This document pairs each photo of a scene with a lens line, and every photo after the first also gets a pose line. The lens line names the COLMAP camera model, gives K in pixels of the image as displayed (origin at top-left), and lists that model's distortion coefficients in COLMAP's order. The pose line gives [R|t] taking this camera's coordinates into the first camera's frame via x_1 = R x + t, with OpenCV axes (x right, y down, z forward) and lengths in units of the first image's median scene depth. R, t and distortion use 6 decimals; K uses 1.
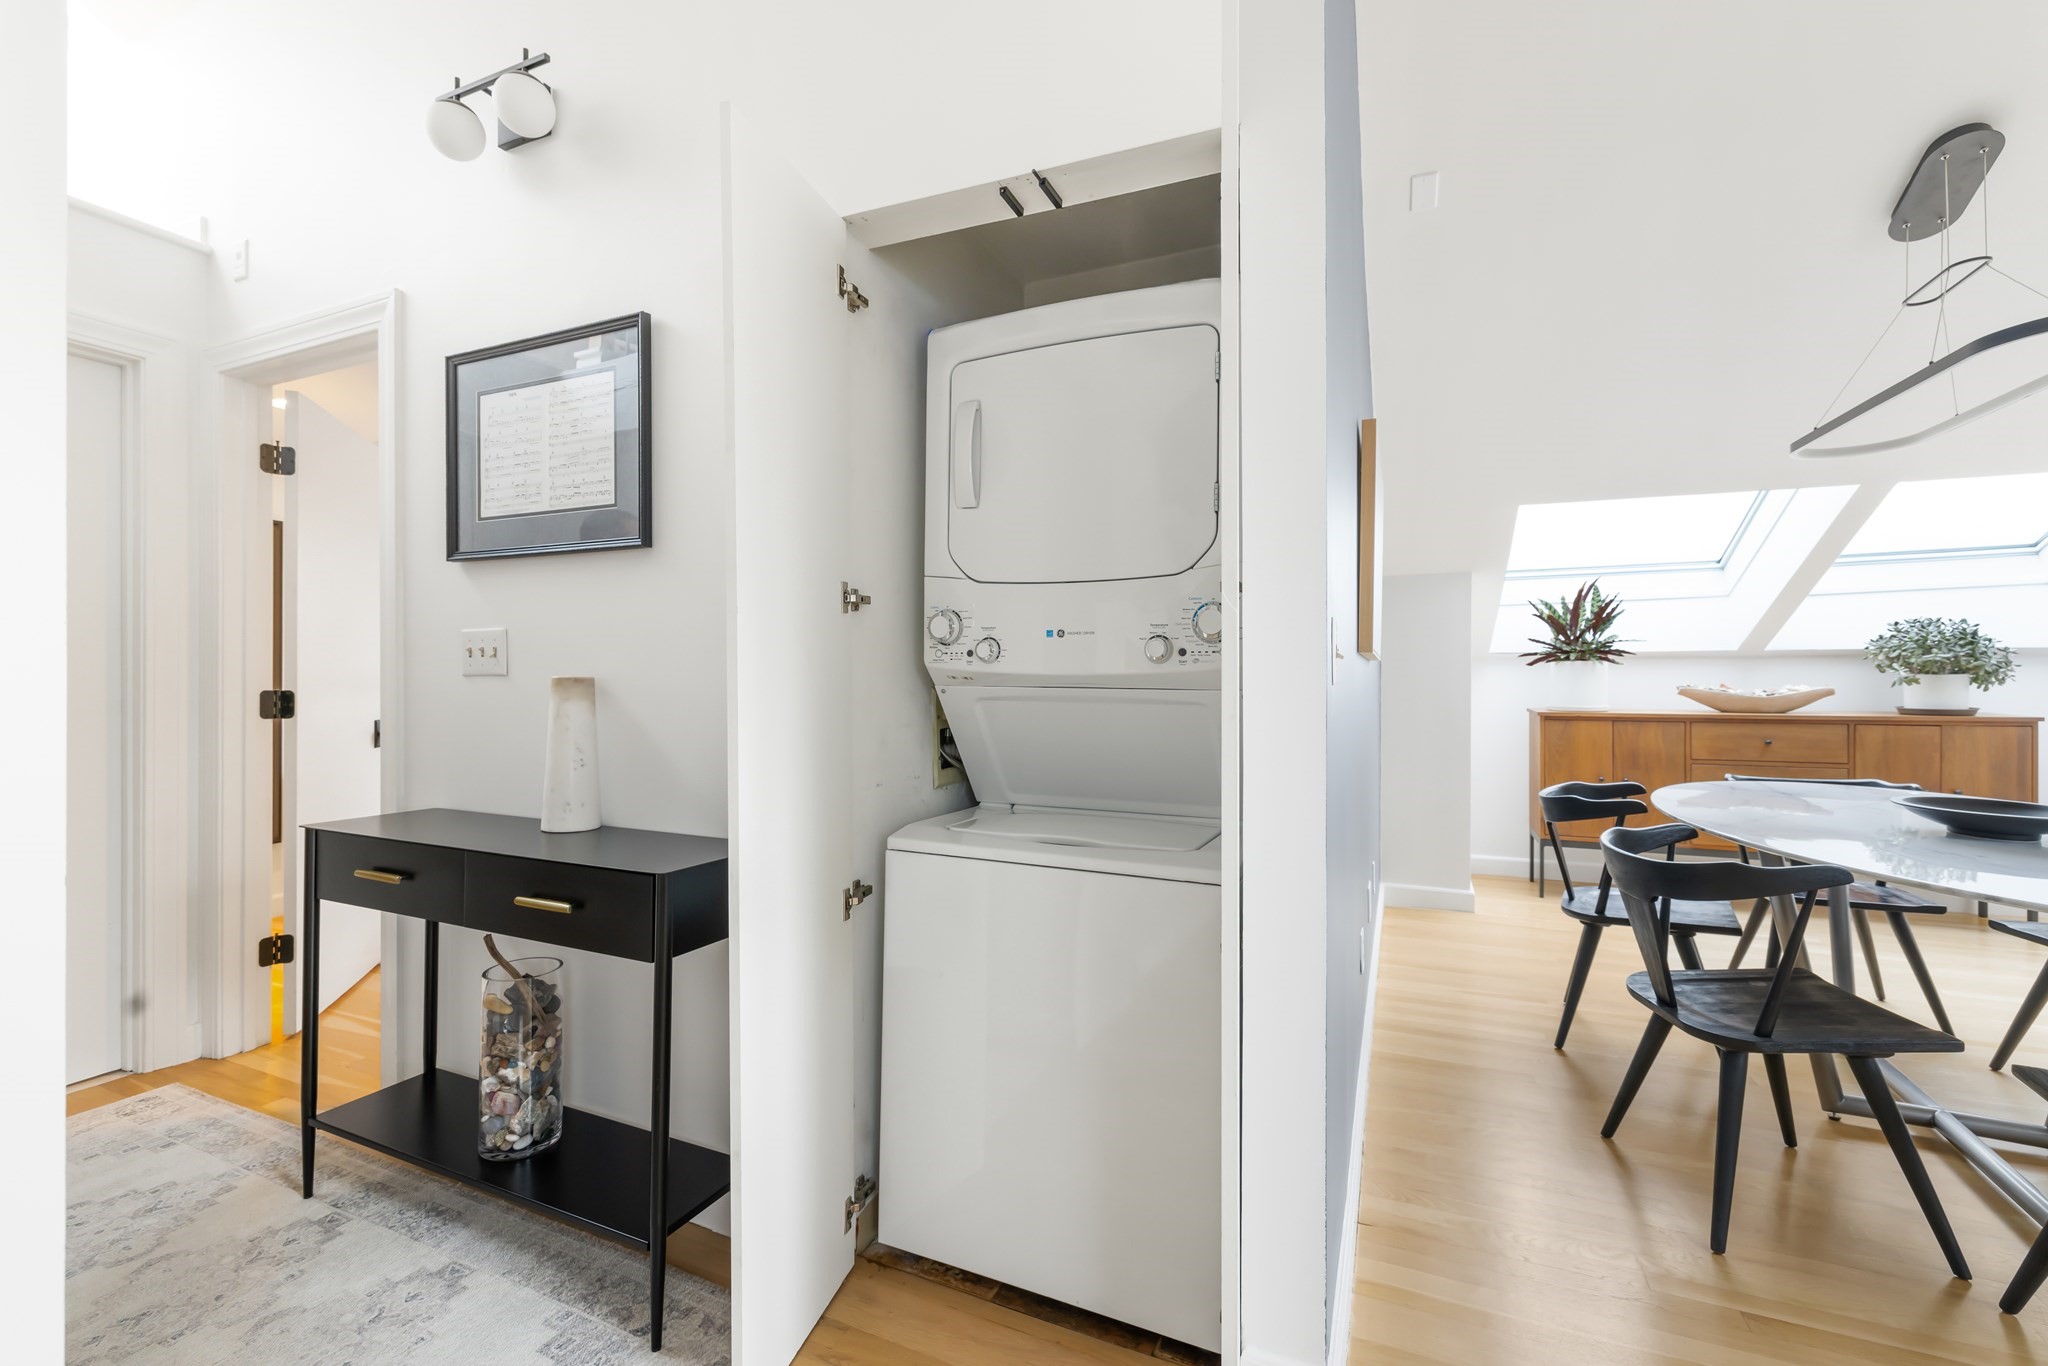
lens RADIAL K [[872.6, 0, 1021.4], [0, 872.6, 667.0], [0, 0, 1]] dist [0.000370, -0.000285]
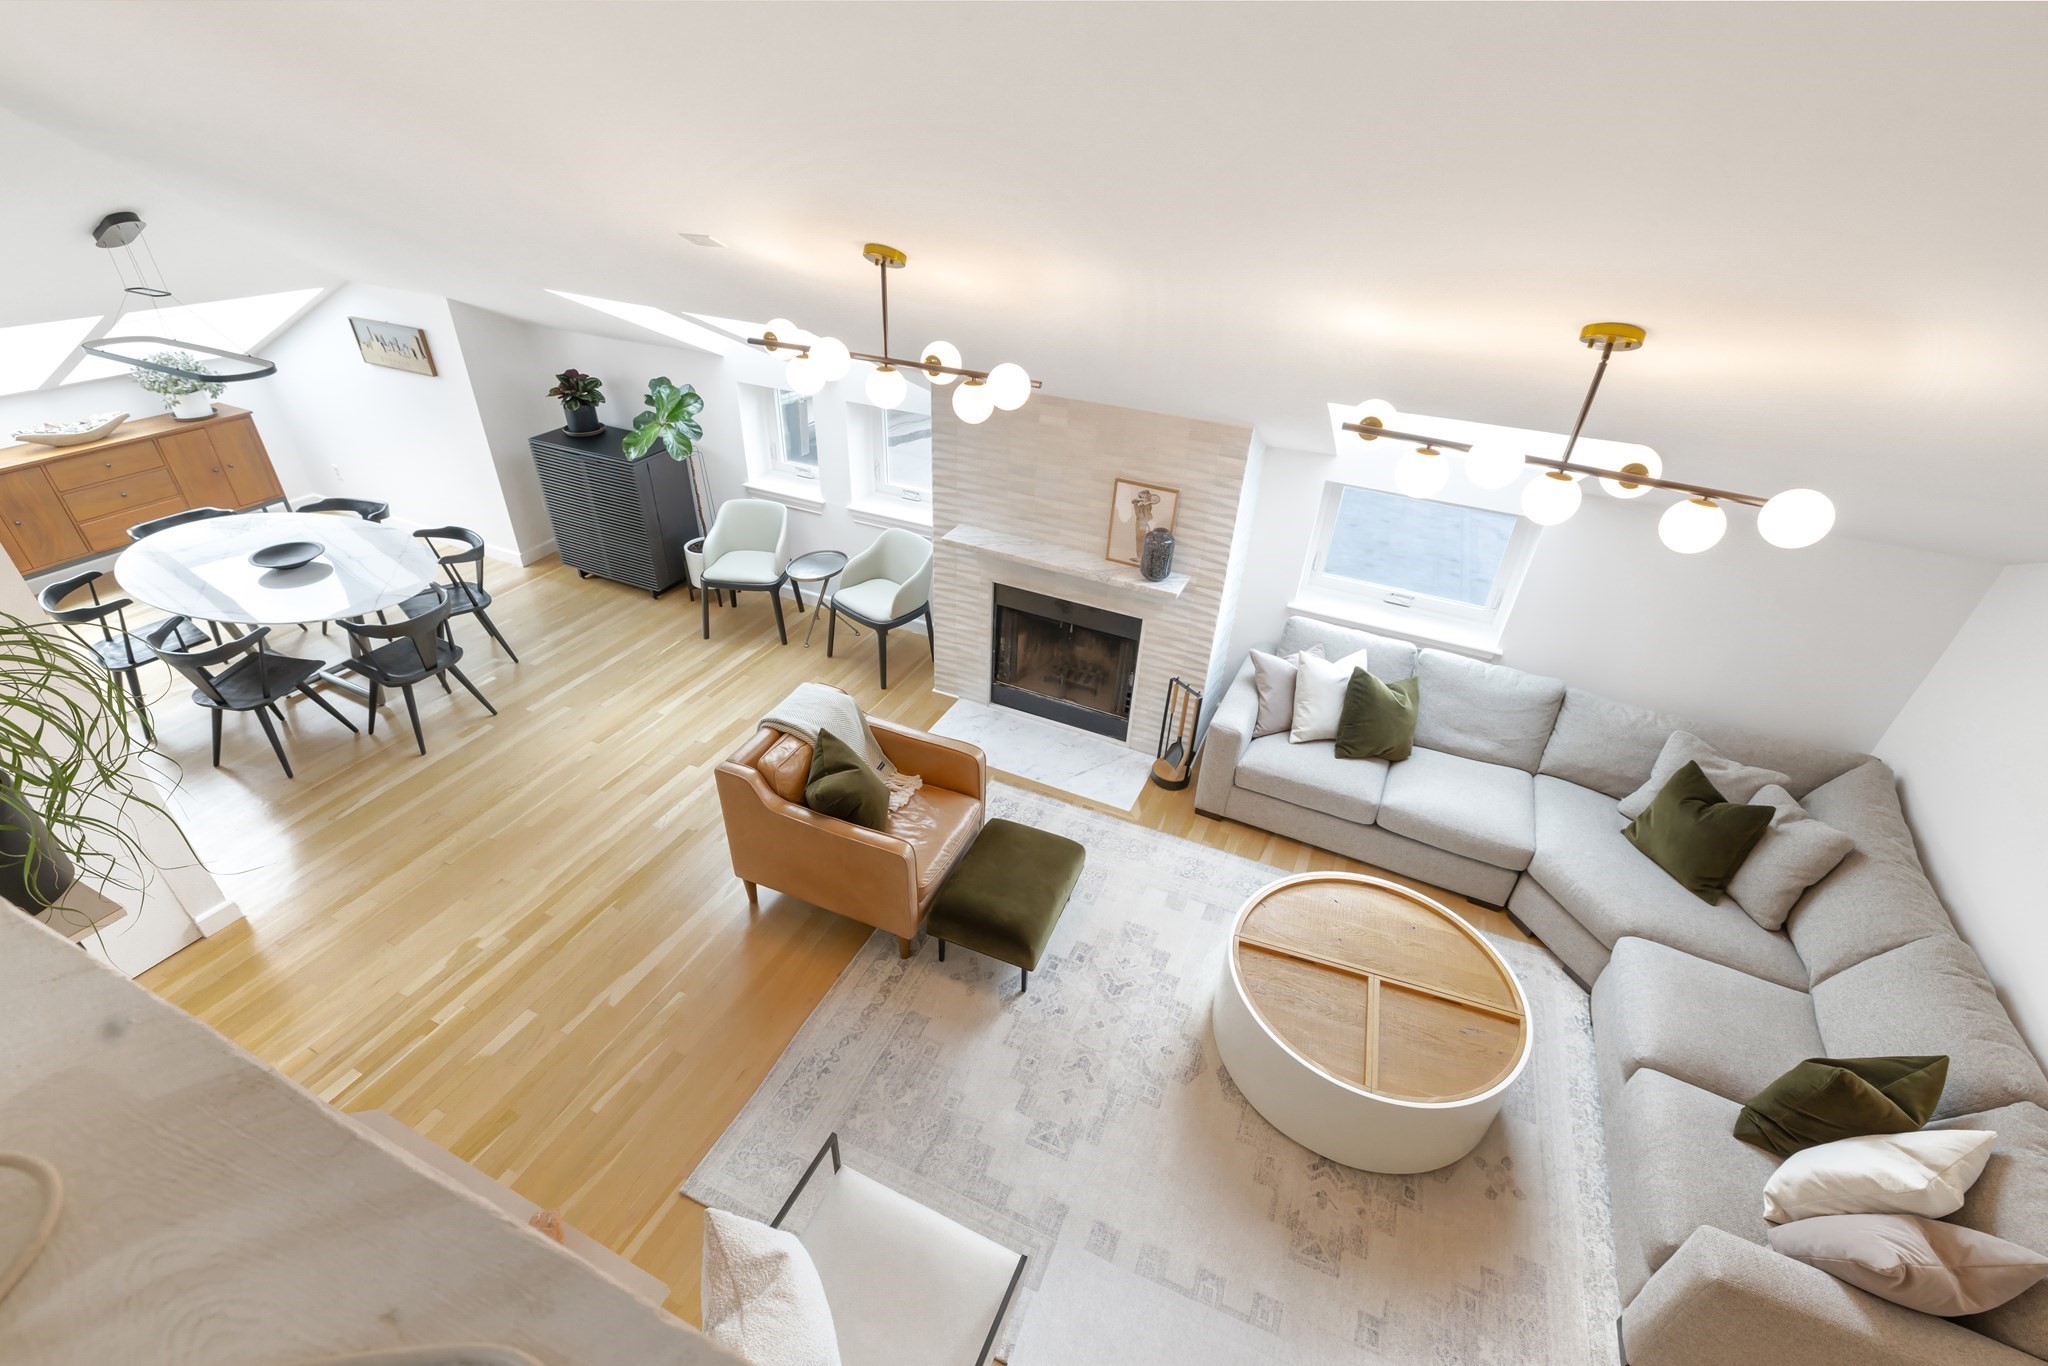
lens RADIAL K [[872.6, 0, 1028.2], [0, 872.6, 701.6], [0, 0, 1]] dist [0.000370, -0.000285]
pose [[0.011469, -0.560997, 0.827738, -0.781585], [-0.056319, 0.826116, 0.560678, -0.713313], [-0.998347, -0.053048, -0.022120, -0.729839]]
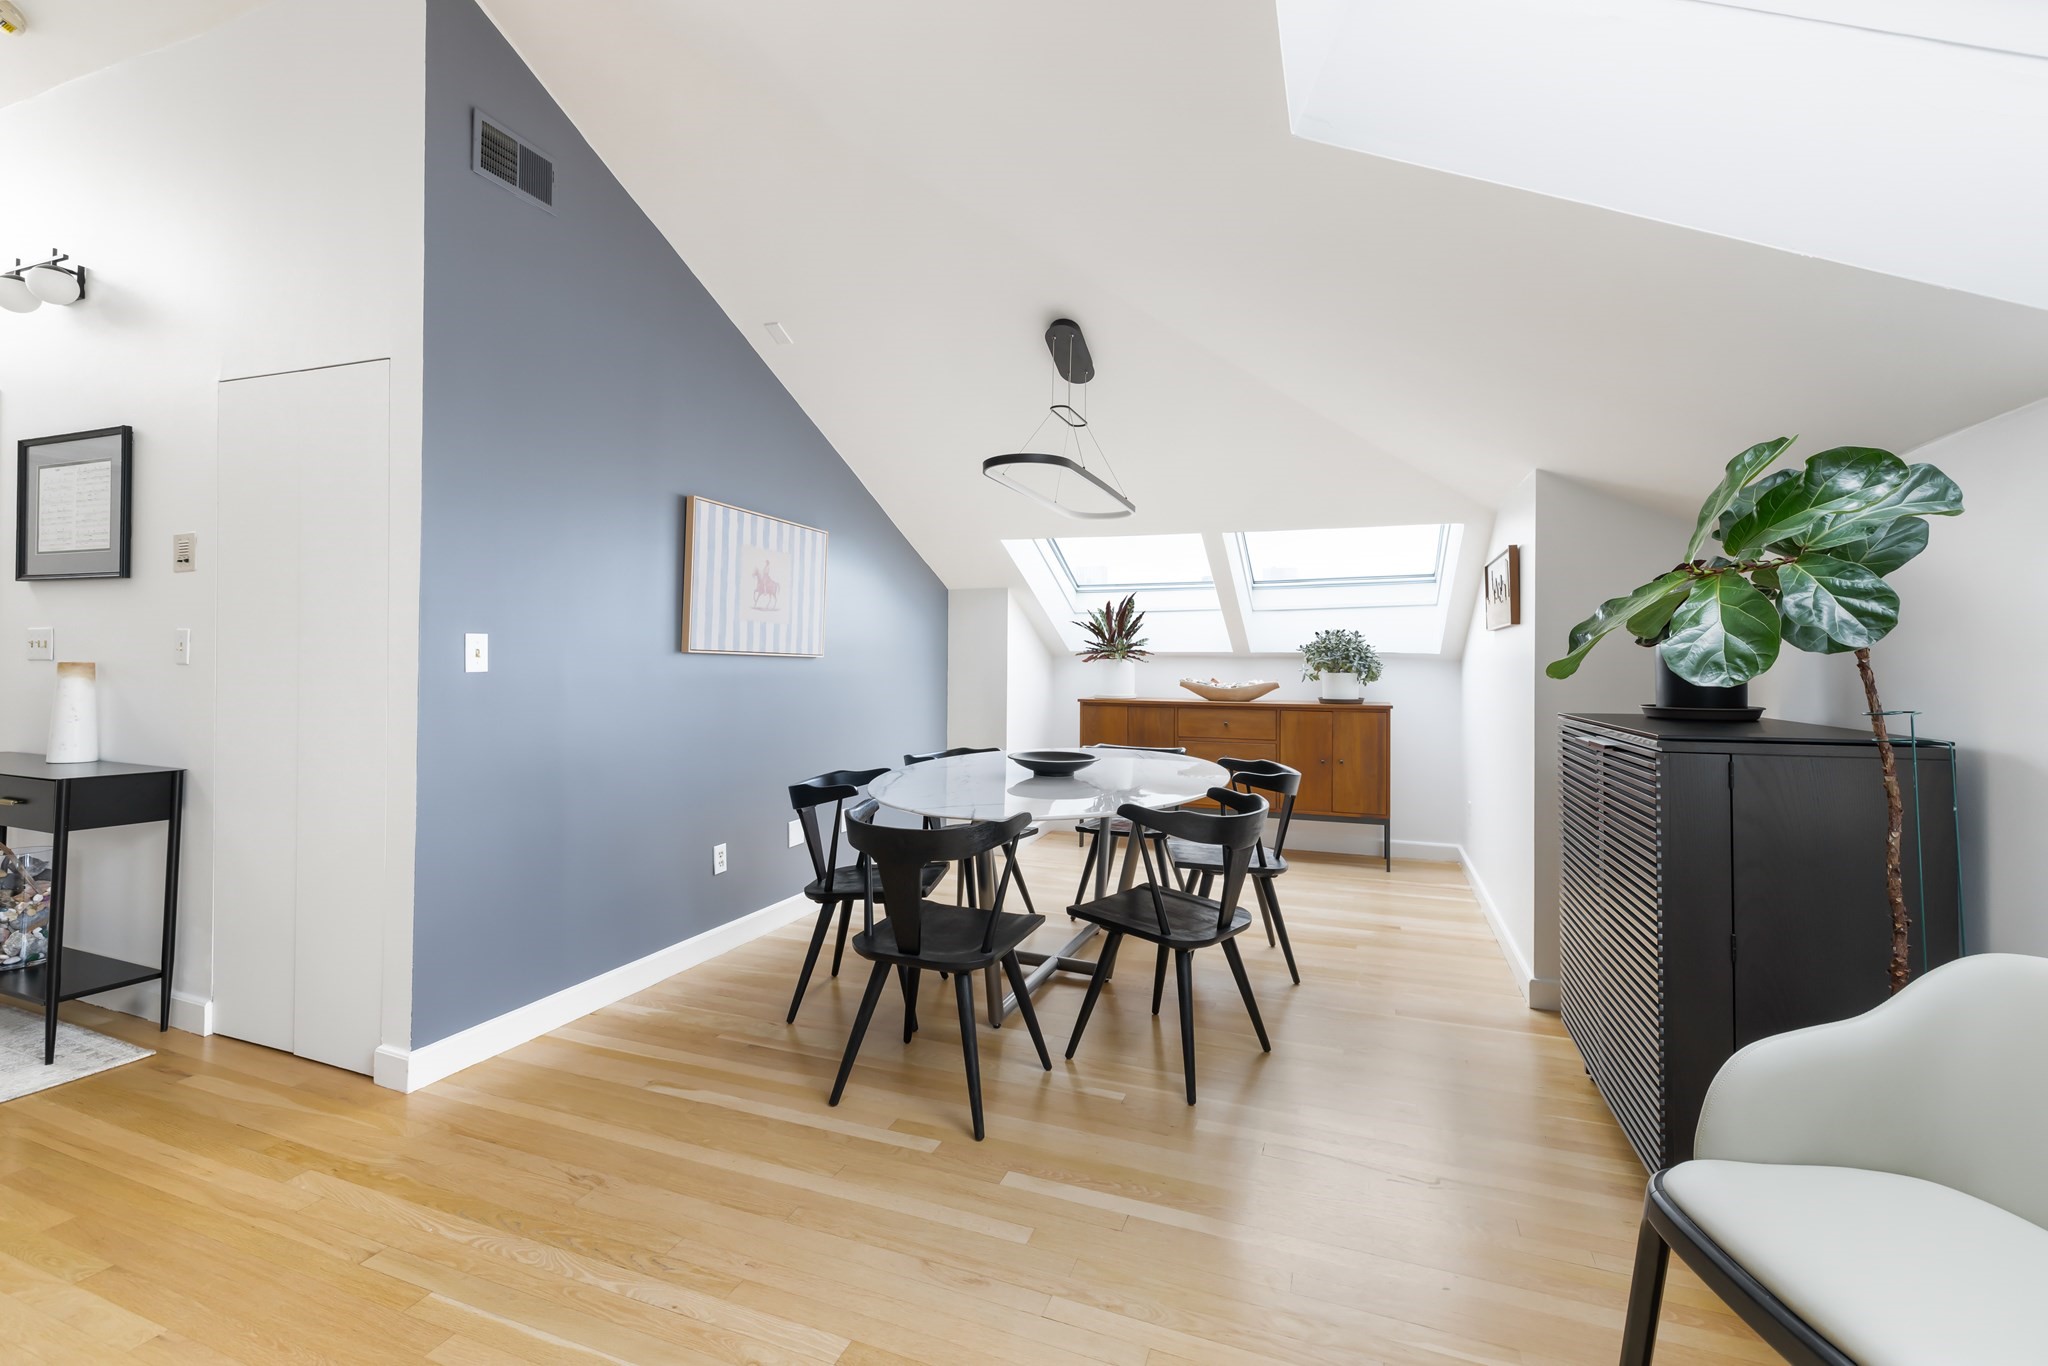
lens RADIAL K [[872.6, 0, 1043.1], [0, 872.6, 648.4], [0, 0, 1]] dist [0.000370, -0.000285]
pose [[0.998104, 0.014147, 0.059895, 0.756608], [-0.013601, 0.999862, -0.009514, -0.014186], [-0.060022, 0.008682, 0.998159, -0.435445]]
